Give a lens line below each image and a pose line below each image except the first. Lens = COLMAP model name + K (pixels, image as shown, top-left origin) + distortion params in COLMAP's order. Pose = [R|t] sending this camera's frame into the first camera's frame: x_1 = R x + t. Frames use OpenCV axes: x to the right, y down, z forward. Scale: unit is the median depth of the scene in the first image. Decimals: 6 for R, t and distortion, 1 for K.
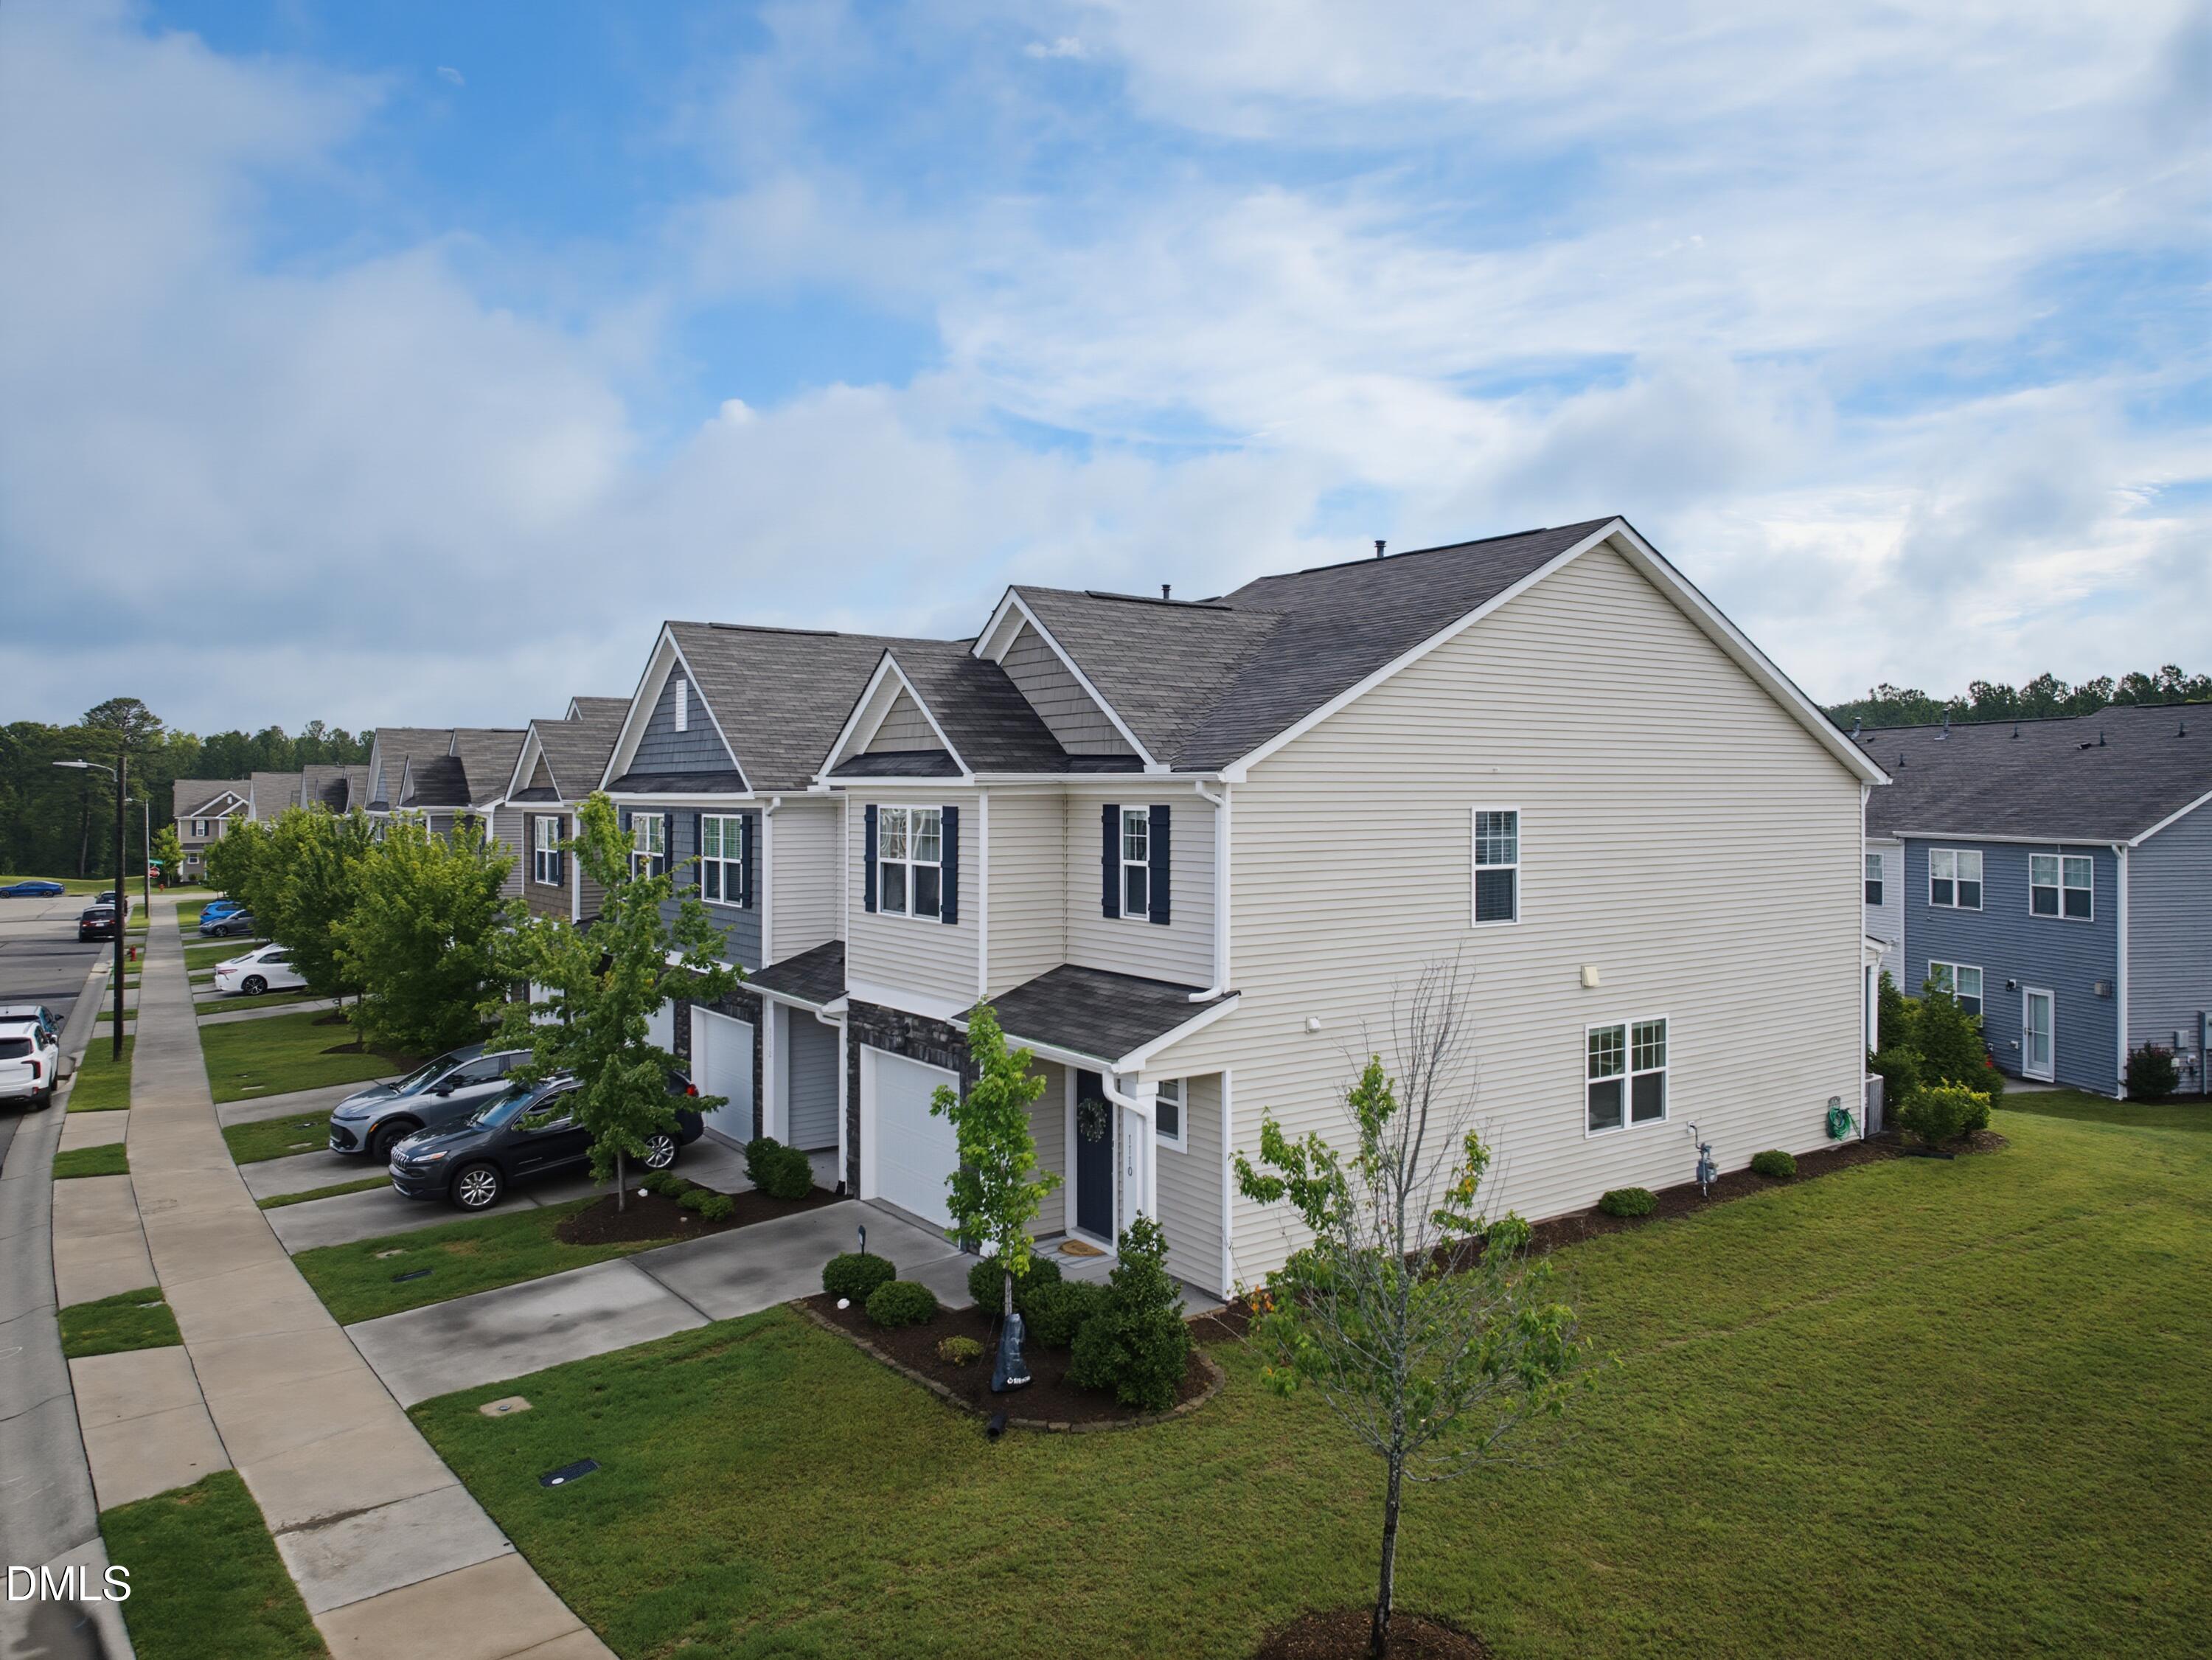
lens RADIAL K [[1560.3, 0, 1106.0], [0, 1560.3, 830.0], [0, 0, 1]] dist [-0.001014, -0.000902]
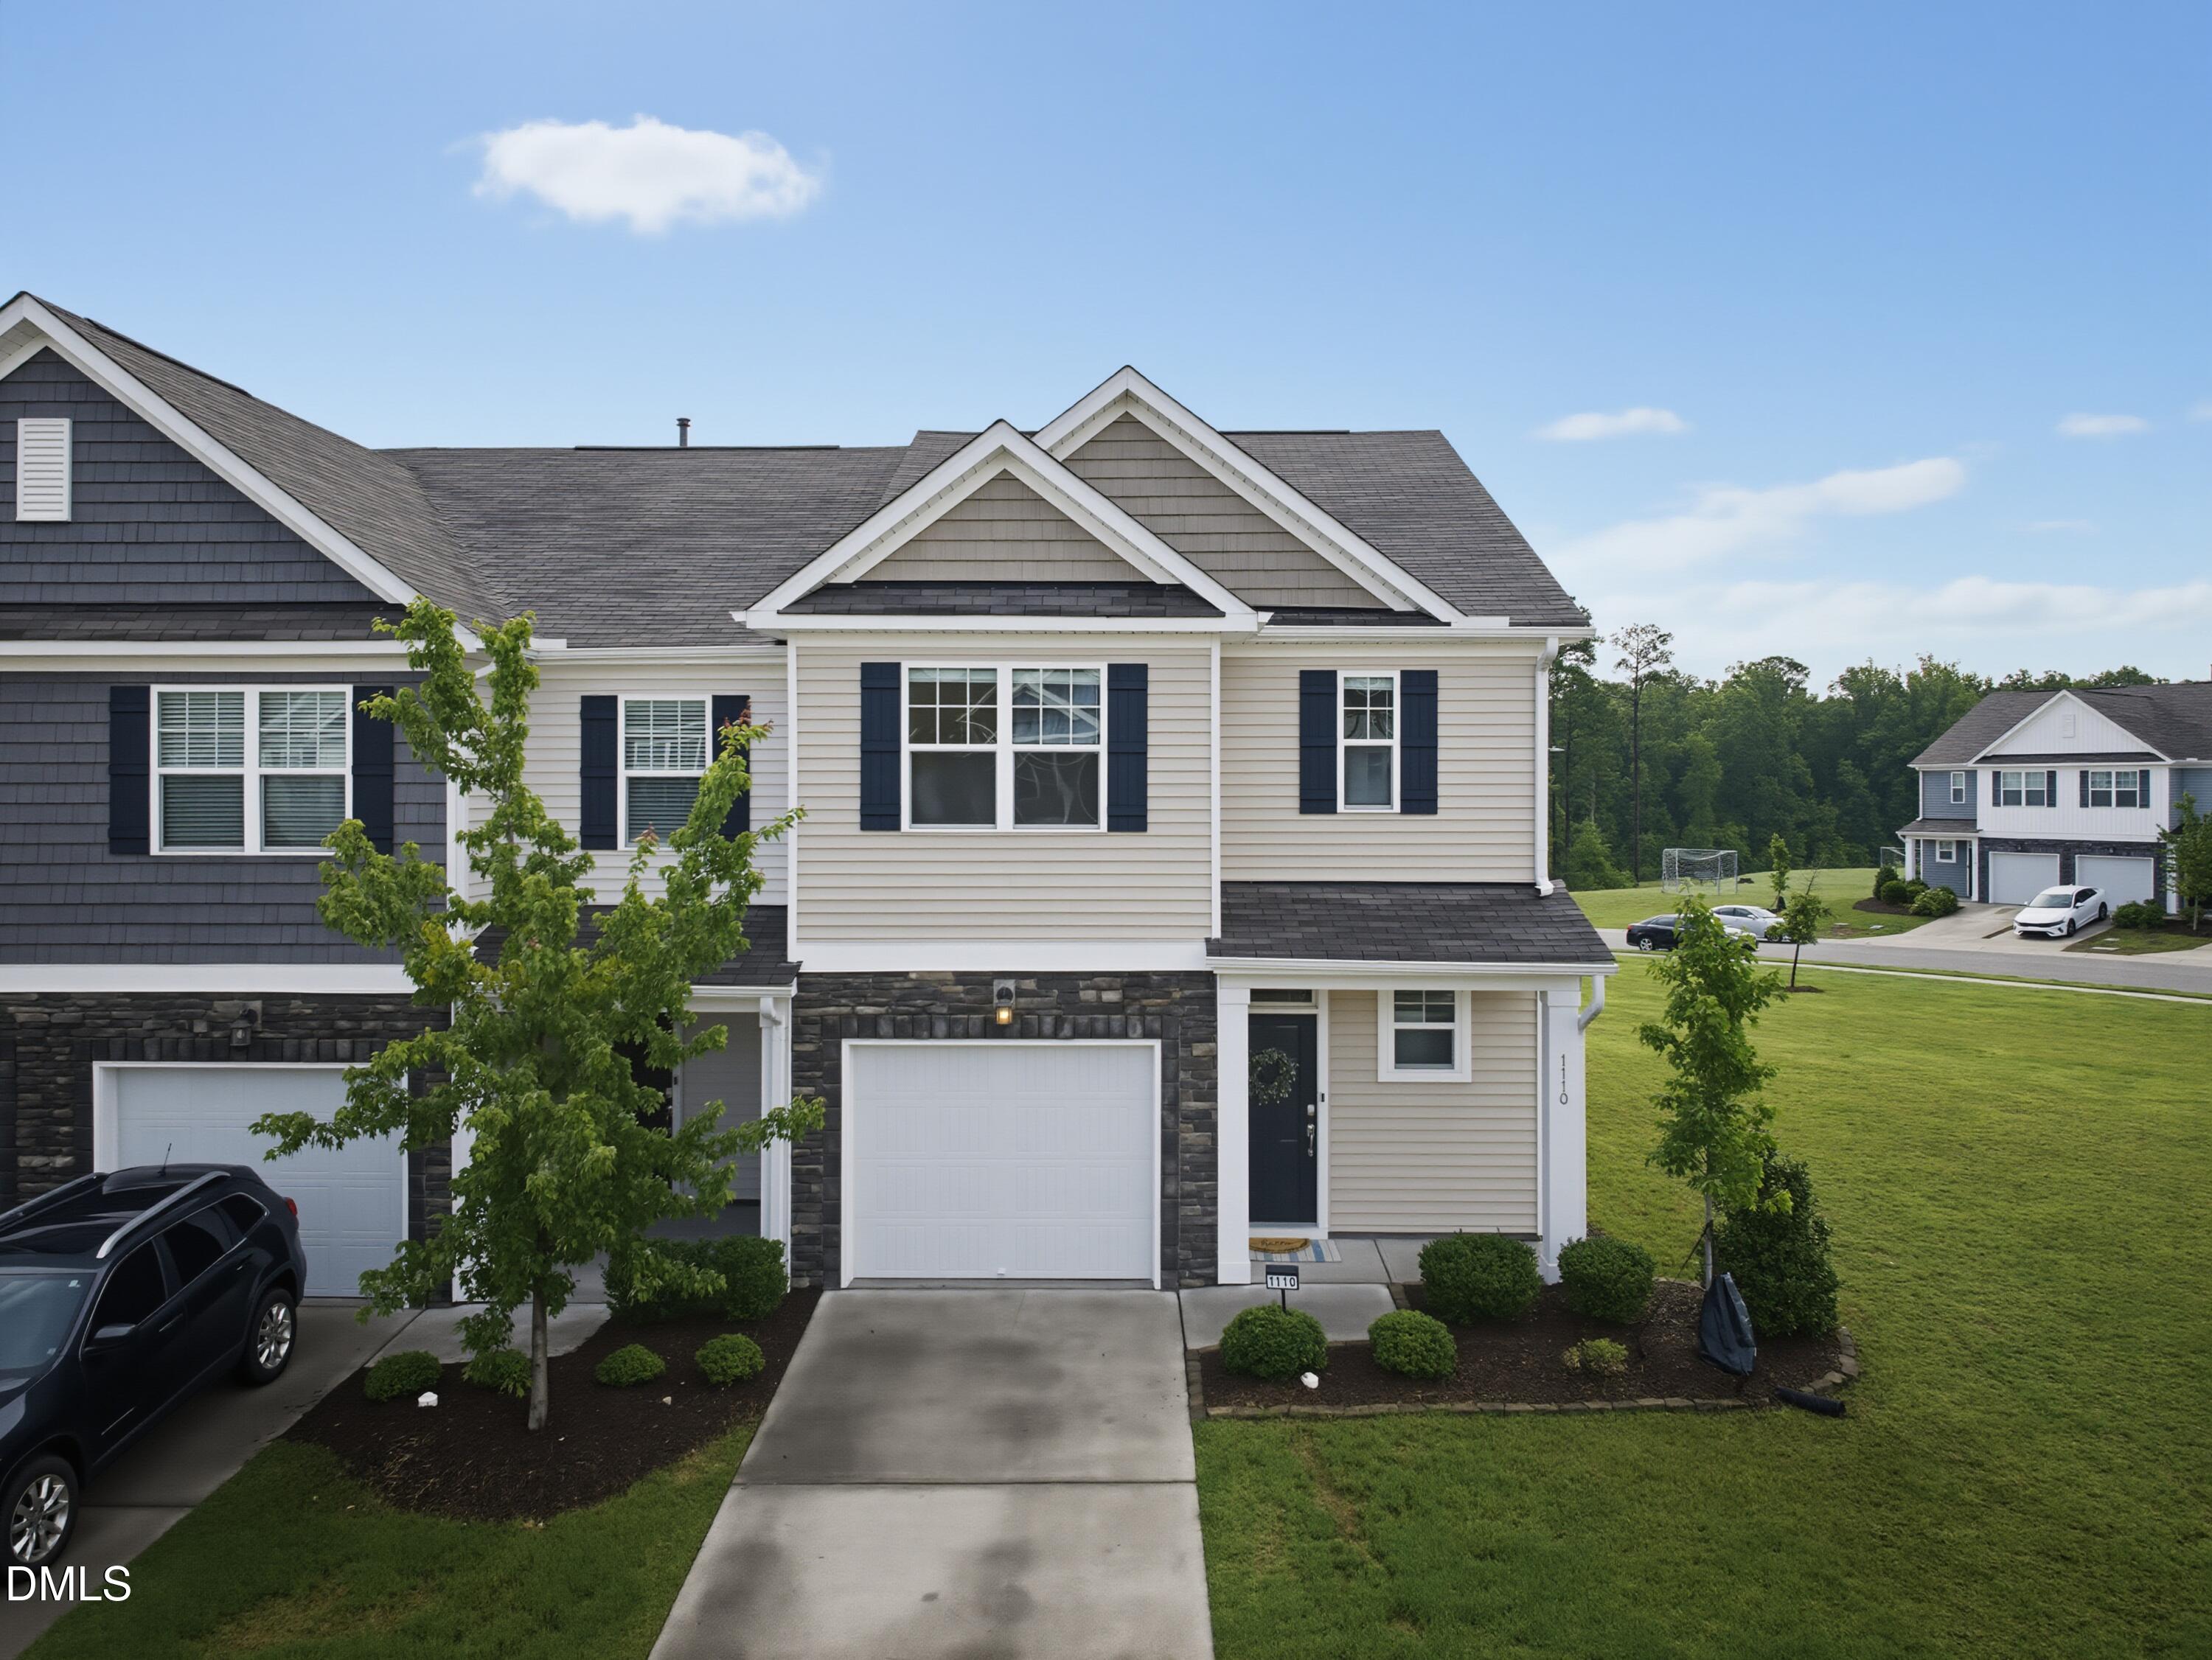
lens RADIAL K [[1522.1, 0, 1106.0], [0, 1522.1, 830.0], [0, 0, 1]] dist [-0.006644, 0.001428]
pose [[0.574894, -0.016989, 0.818051, -0.658184], [0.019297, 0.999788, 0.007202, 0.054036], [-0.818000, 0.011646, 0.575100, 0.610073]]
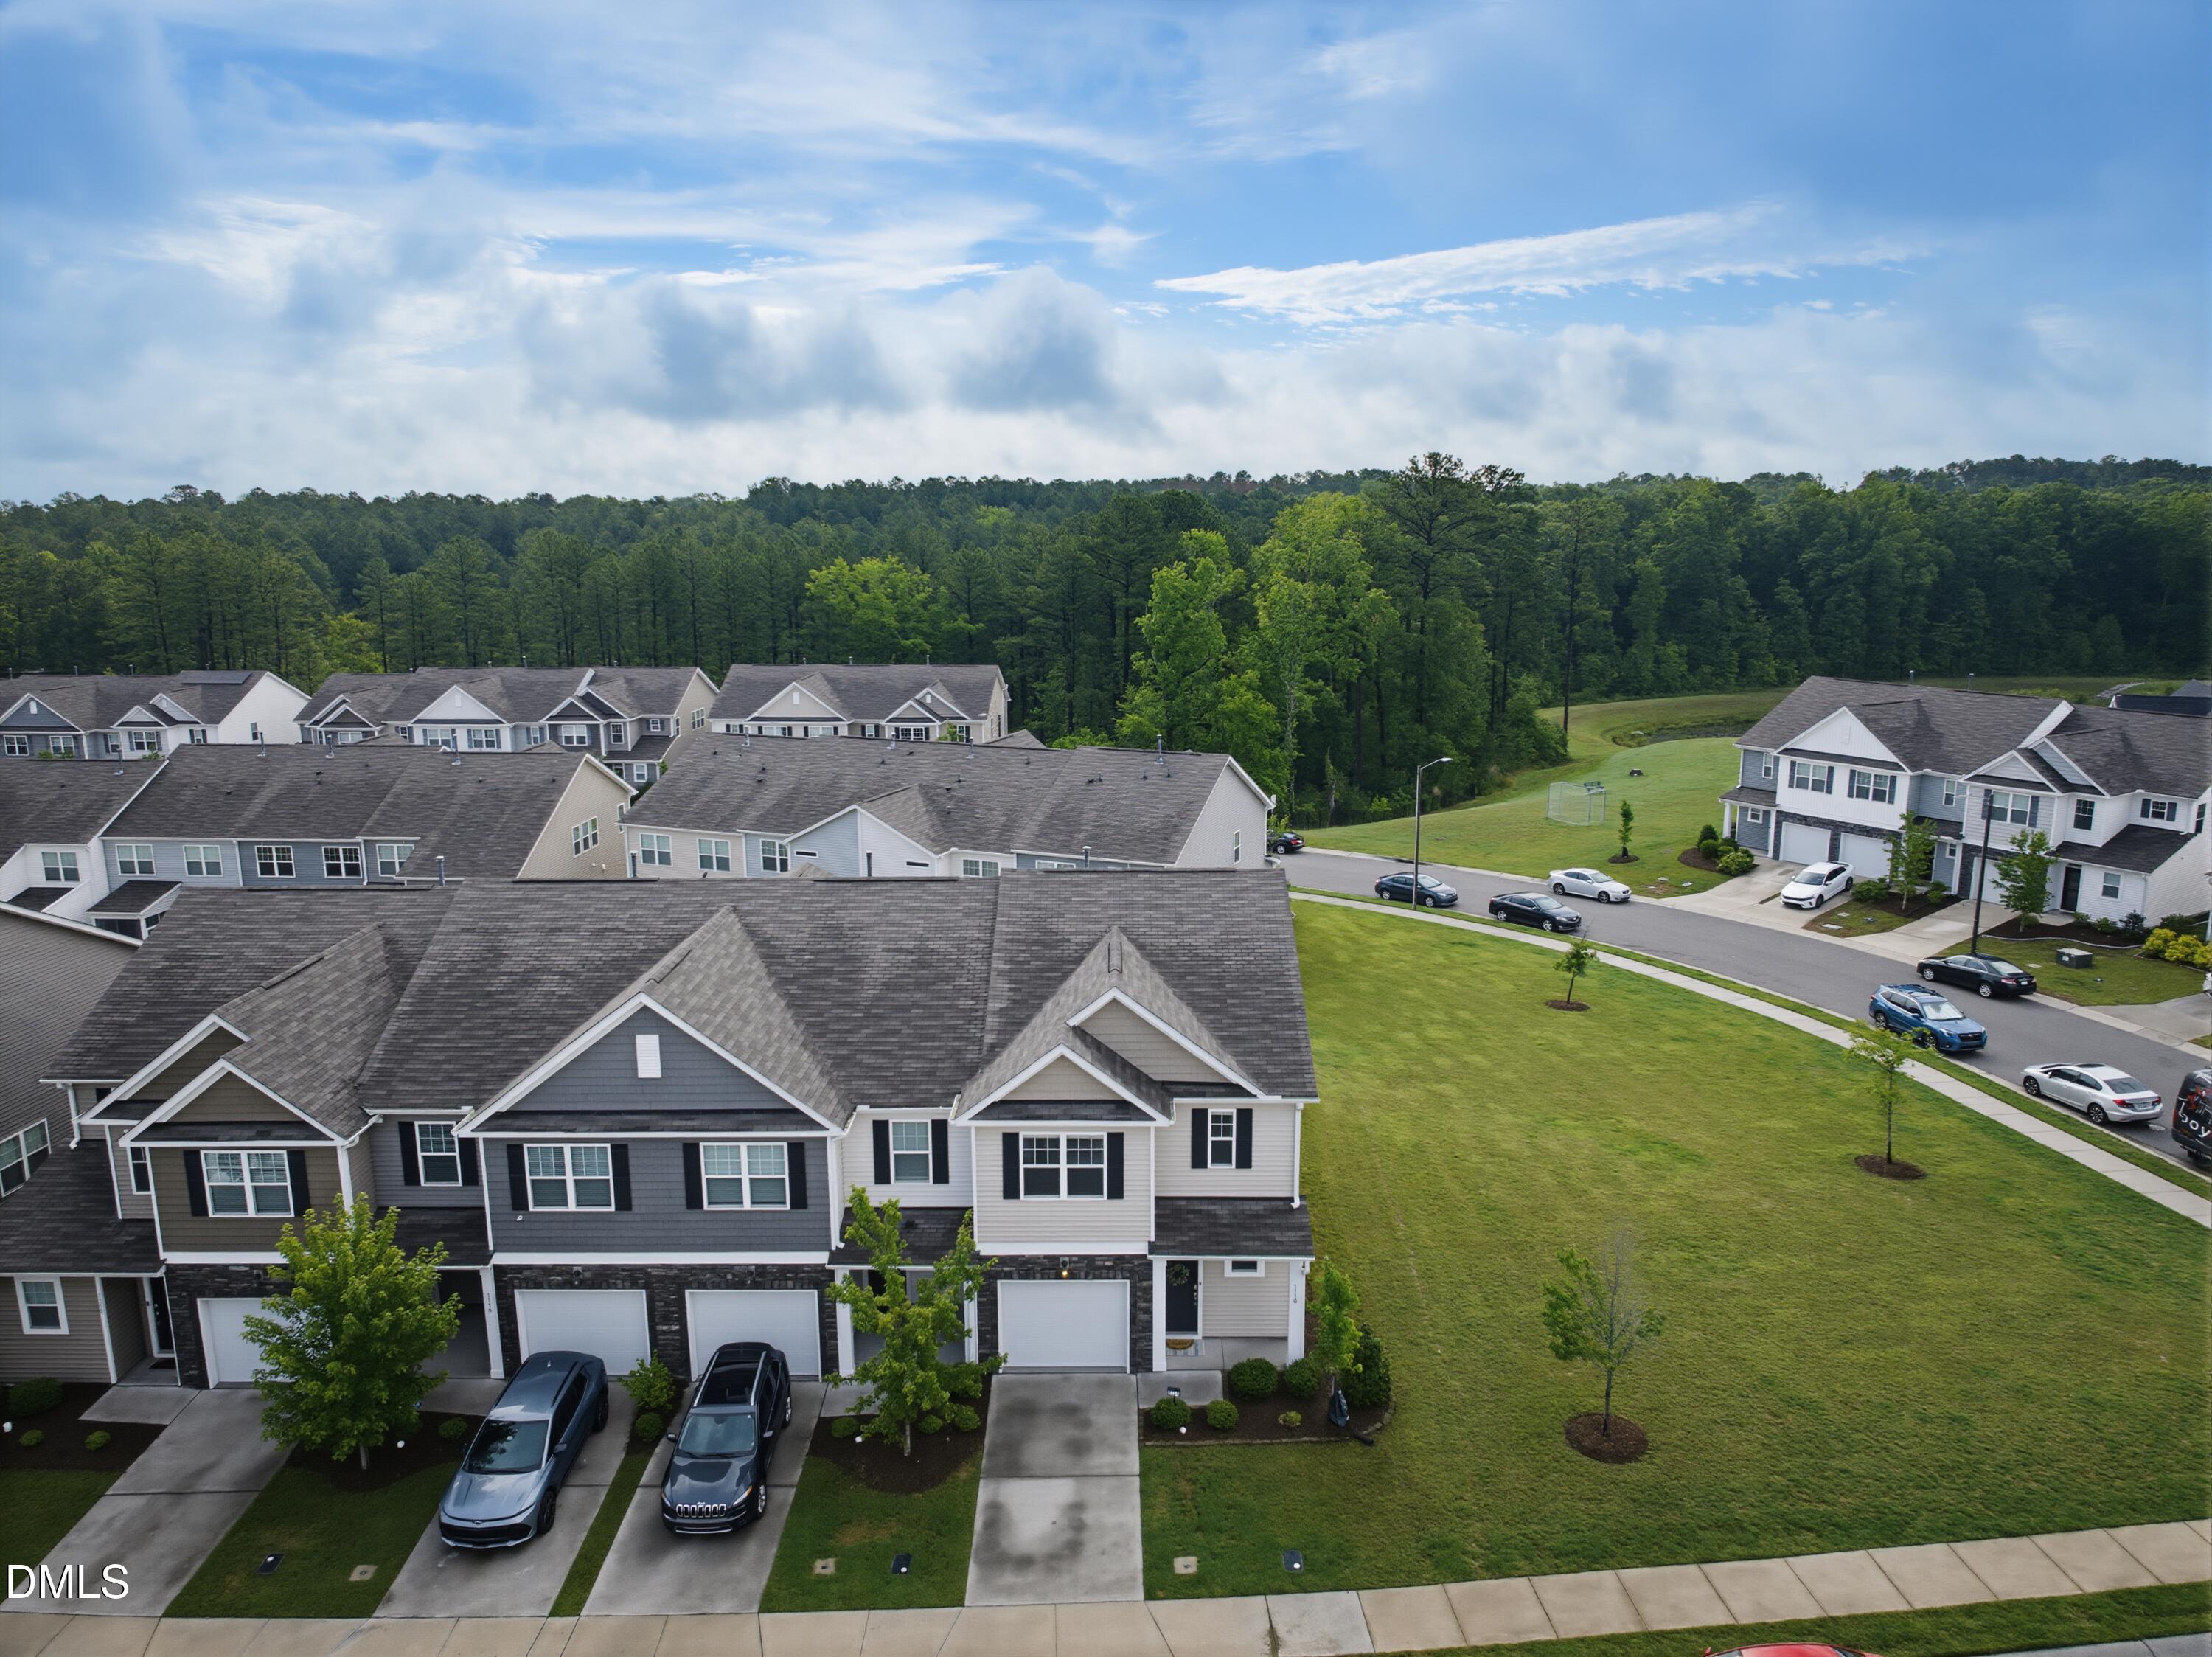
lens RADIAL K [[1577.6, 0, 1106.0], [0, 1577.6, 828.5], [0, 0, 1]] dist [-0.015873, 0.001890]
pose [[0.568421, -0.183421, 0.802032, -1.371710], [0.023726, 0.978081, 0.206867, -0.668428], [-0.822396, -0.098558, 0.560314, 0.102792]]
